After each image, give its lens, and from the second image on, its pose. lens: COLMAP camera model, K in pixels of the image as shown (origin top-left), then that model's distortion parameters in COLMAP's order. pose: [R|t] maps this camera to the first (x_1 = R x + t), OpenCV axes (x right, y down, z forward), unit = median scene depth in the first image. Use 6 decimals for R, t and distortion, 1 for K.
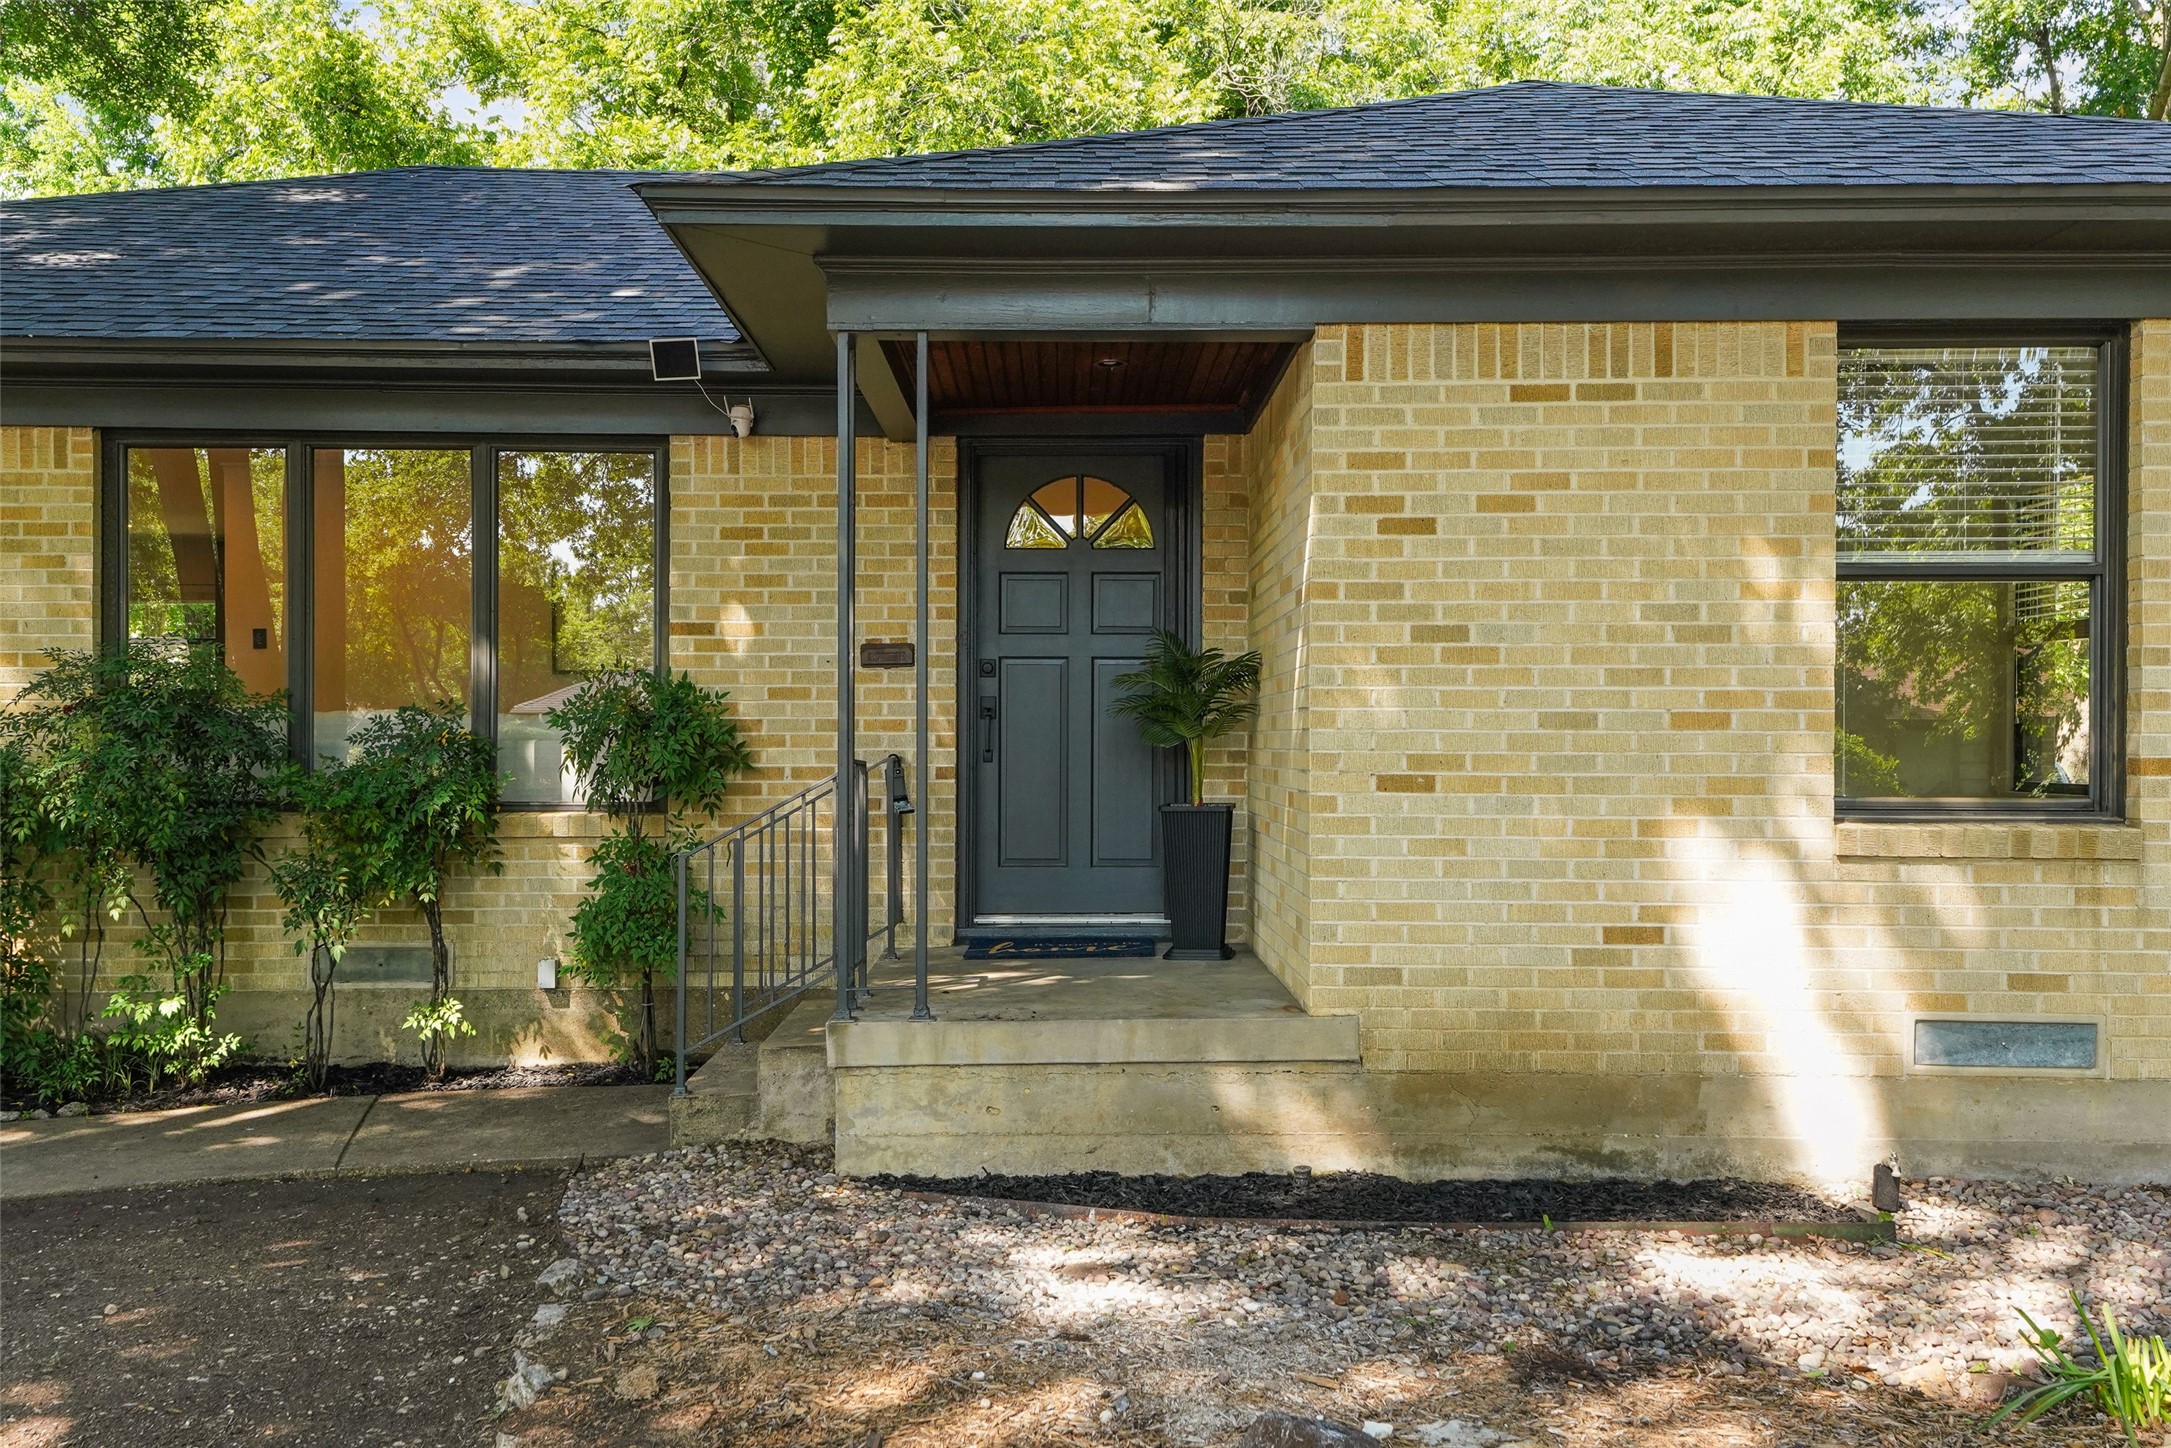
lens RADIAL K [[2037.0, 0, 1088.5], [0, 2037.0, 727.7], [0, 0, 1]] dist [0.005898, 0.000000]
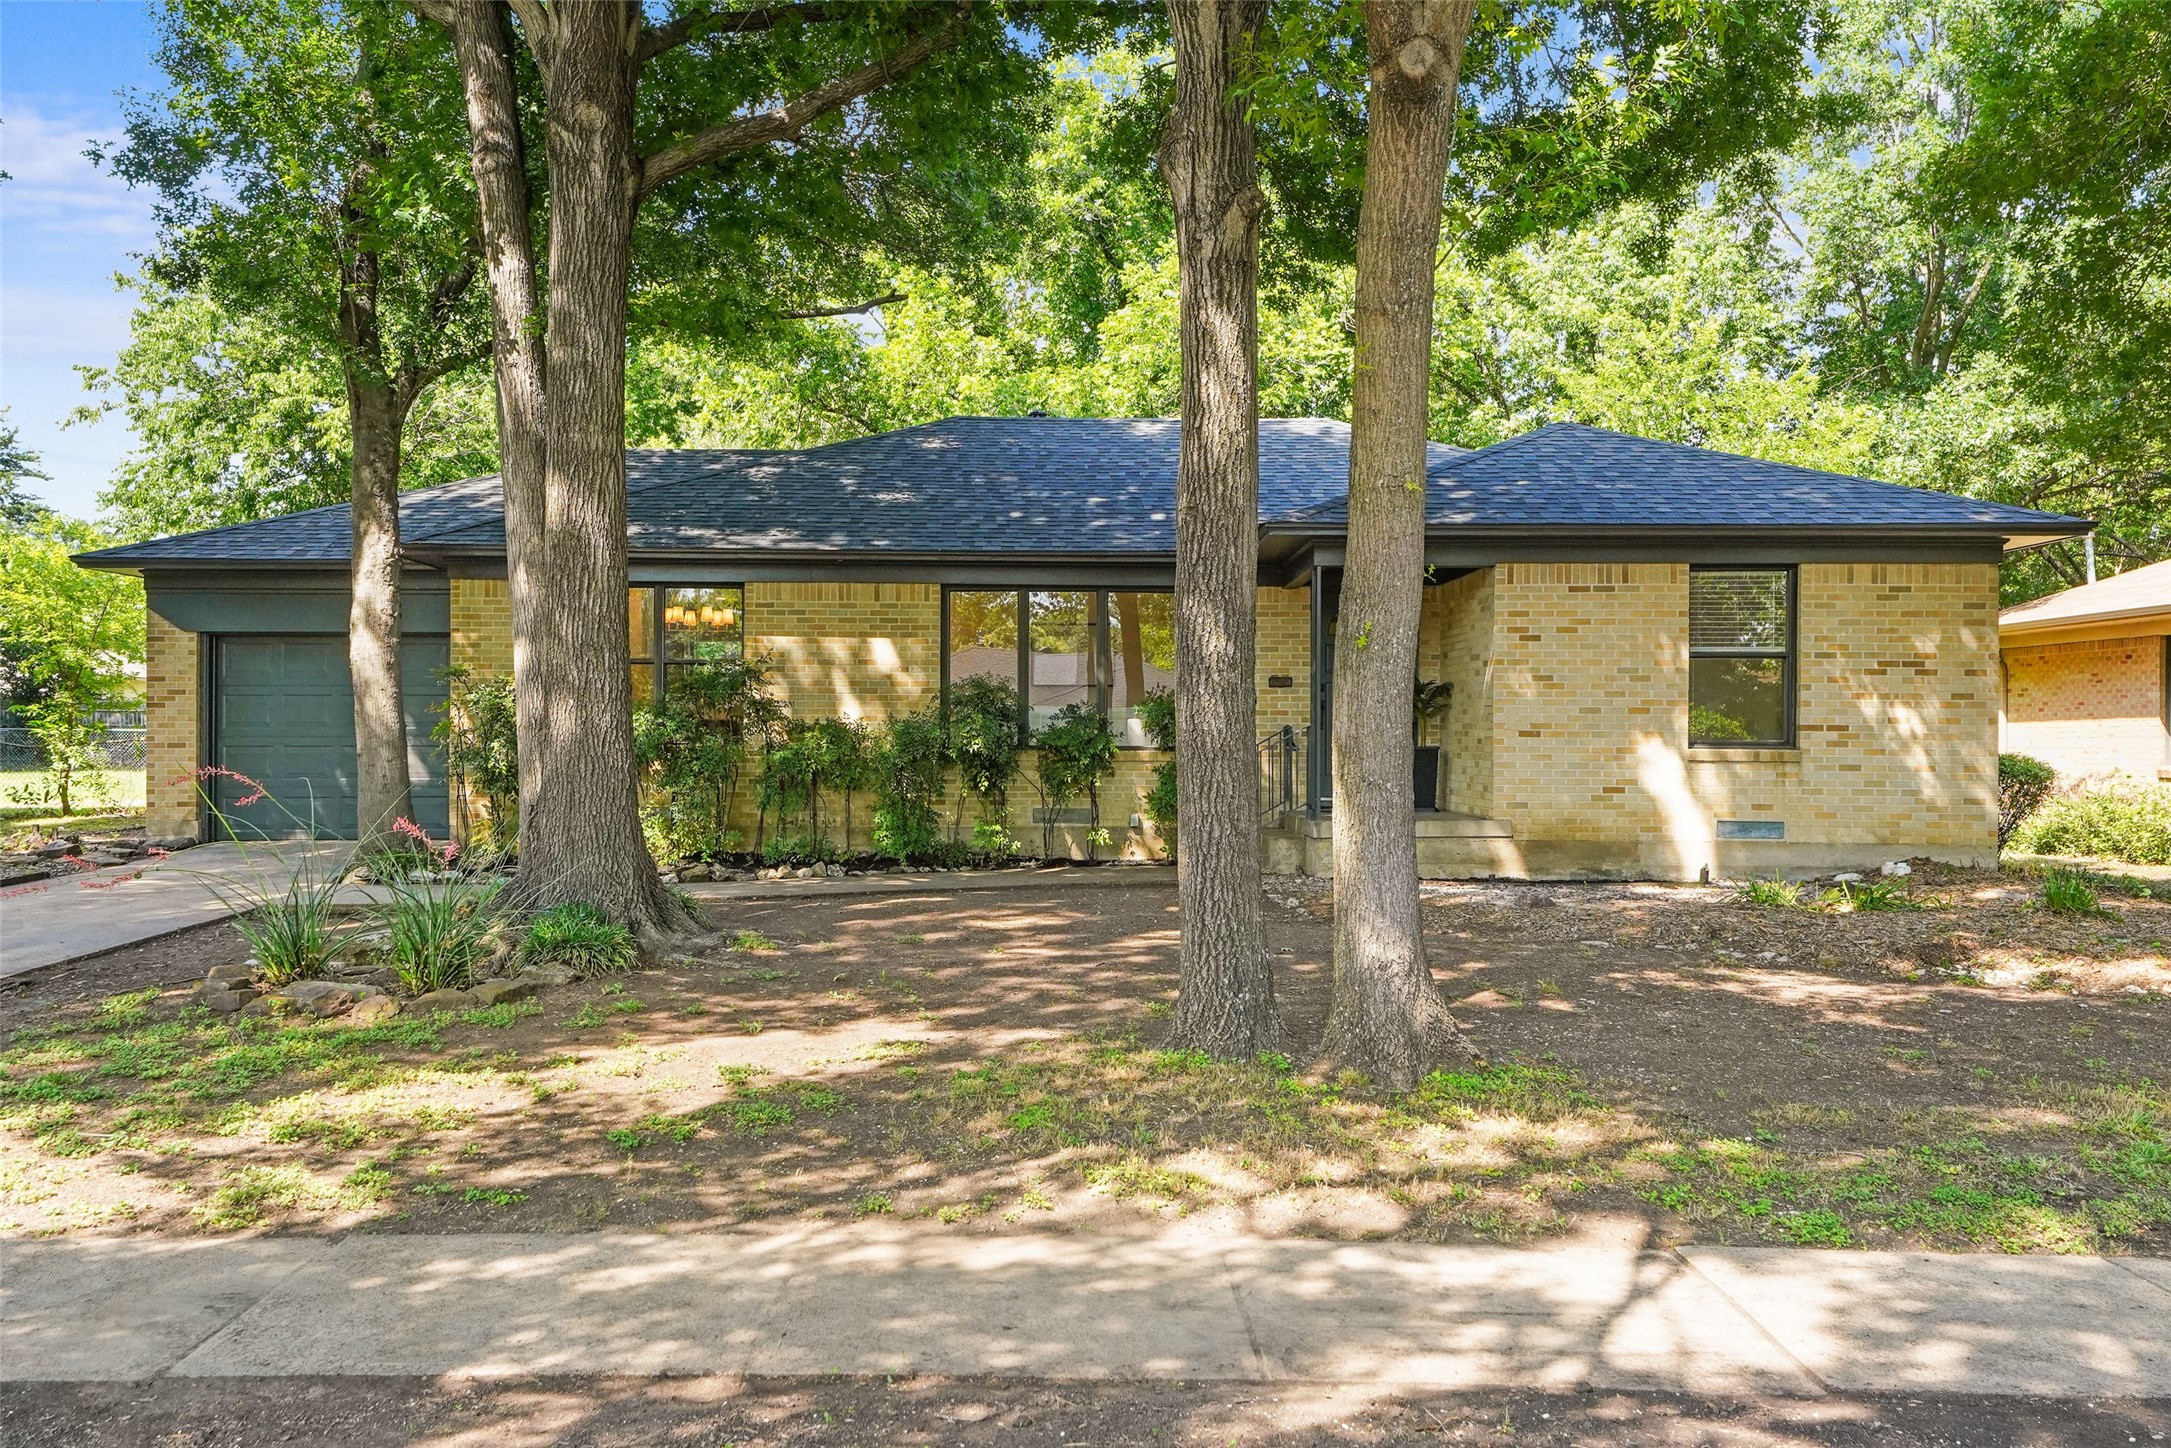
lens RADIAL K [[1822.6, 0, 1083.7], [0, 1822.6, 728.1], [0, 0, 1]] dist [0.004063, 0.001673]
pose [[0.999987, 0.001035, 0.004979, -0.445488], [-0.001058, 0.999989, 0.004672, 0.009193], [-0.004974, -0.004677, 0.999977, -1.407019]]
